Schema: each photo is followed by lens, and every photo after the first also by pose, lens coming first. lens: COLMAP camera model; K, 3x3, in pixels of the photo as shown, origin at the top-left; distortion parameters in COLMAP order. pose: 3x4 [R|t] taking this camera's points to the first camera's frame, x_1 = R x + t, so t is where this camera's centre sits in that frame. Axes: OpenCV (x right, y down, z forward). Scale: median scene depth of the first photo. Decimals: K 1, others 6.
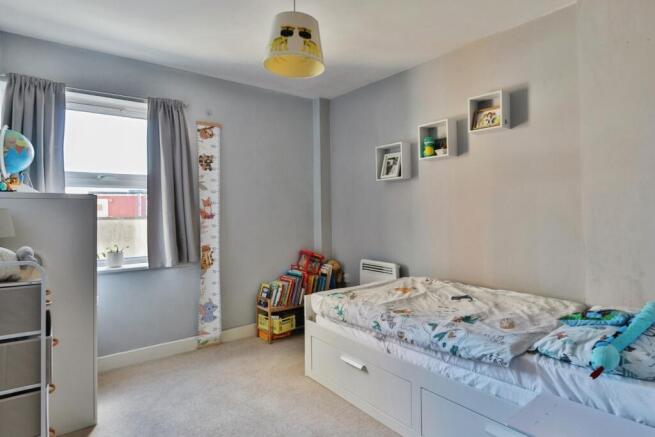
lens RADIAL K [[355.8, 0, 330.7], [0, 355.8, 218.4], [0, 0, 1]] dist [-0.013261, -0.003191]
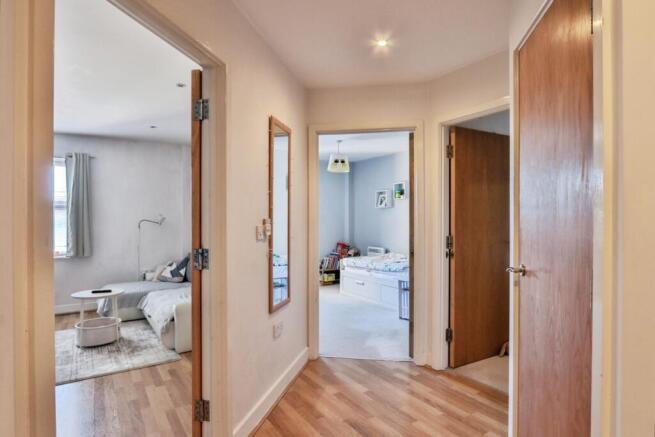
lens RADIAL K [[355.8, 0, 337.8], [0, 355.8, 229.2], [0, 0, 1]] dist [-0.013261, -0.003191]
pose [[0.997392, 0.016013, -0.070381, 0.058115], [-0.015239, 0.999817, 0.011528, -0.003032], [0.070552, -0.010426, 0.997454, -1.076234]]
